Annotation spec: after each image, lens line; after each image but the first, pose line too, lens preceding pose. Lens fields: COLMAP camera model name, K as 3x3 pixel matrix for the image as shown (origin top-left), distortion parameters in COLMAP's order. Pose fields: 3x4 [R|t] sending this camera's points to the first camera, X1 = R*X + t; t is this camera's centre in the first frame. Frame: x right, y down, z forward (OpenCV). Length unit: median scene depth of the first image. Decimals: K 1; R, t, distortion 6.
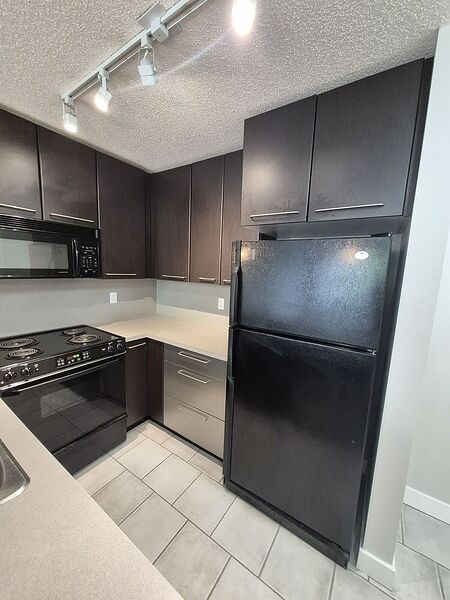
lens RADIAL K [[234.6, 0, 225.0], [0, 234.6, 300.0], [0, 0, 1]] dist [0.000091, 0.000010]
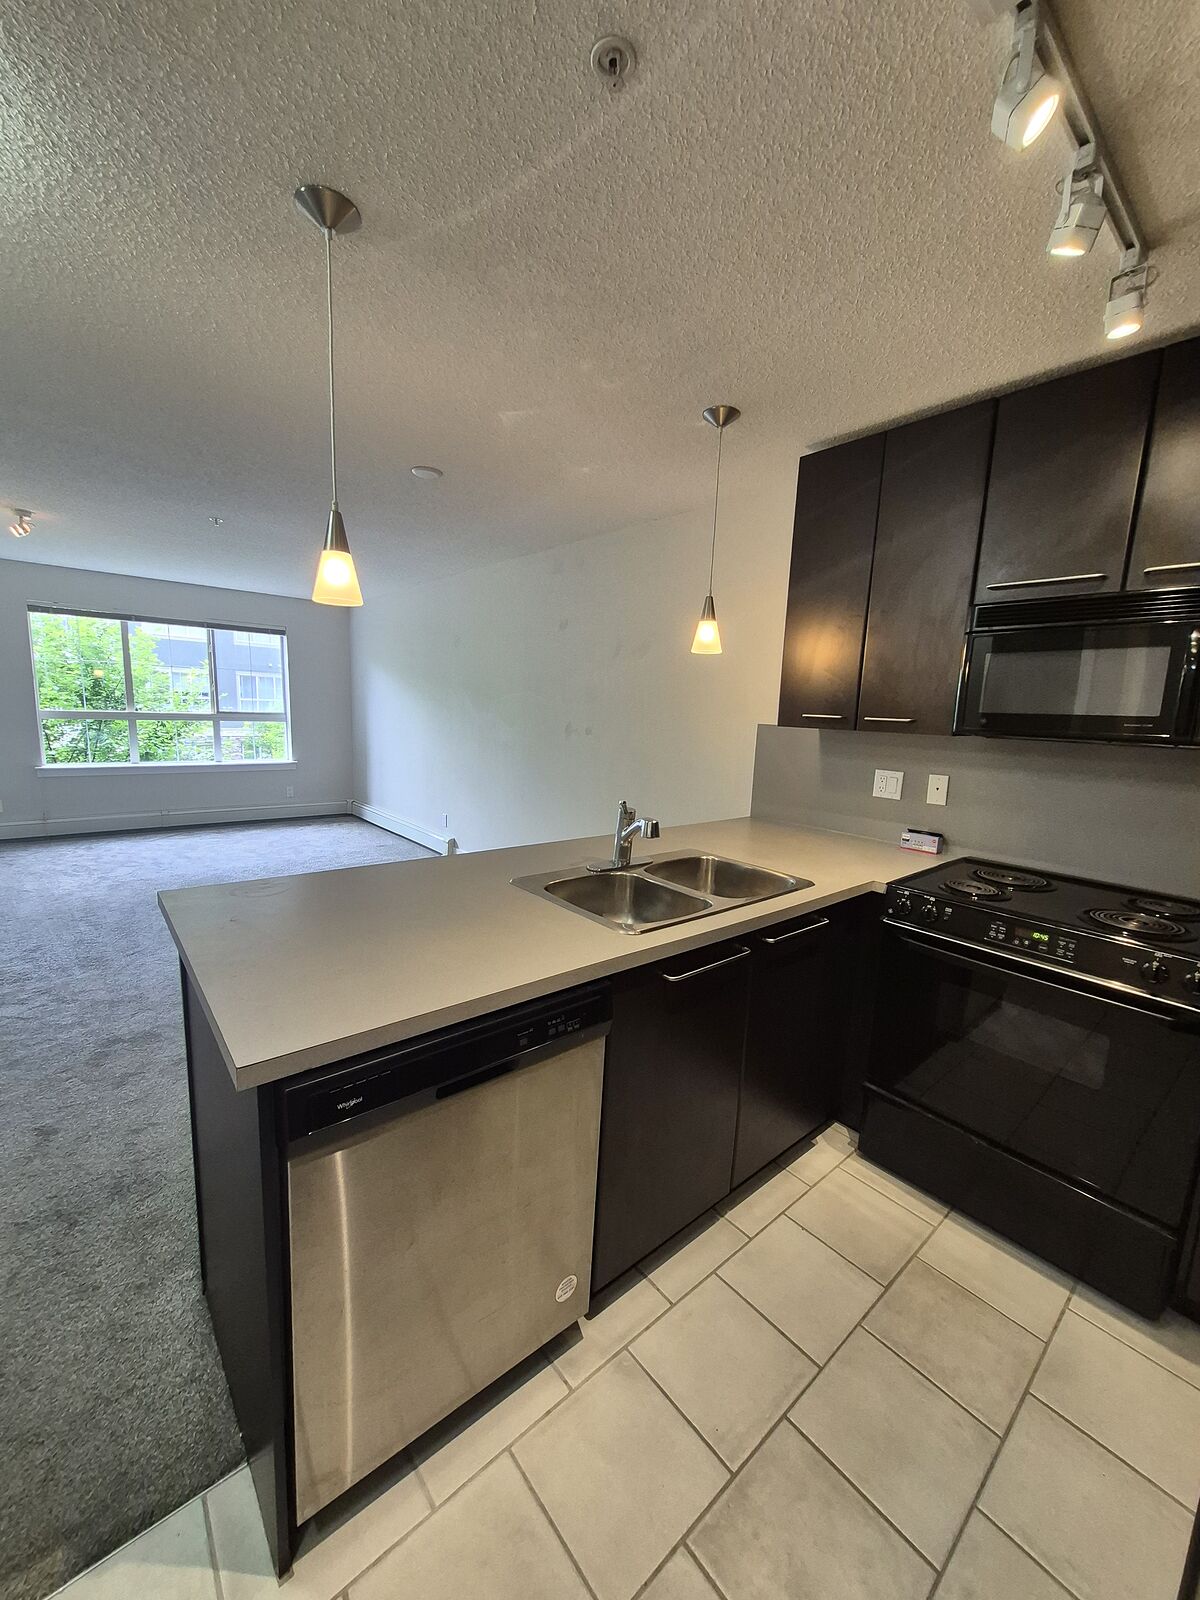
lens RADIAL K [[625.5, 0, 600.0], [0, 625.5, 800.0], [0, 0, 1]] dist [0.000091, 0.000010]
pose [[-0.274023, 0.090301, -0.957474, 0.514622], [-0.181973, 0.972729, 0.143819, 0.007533], [0.944350, 0.213644, -0.250118, 0.535917]]
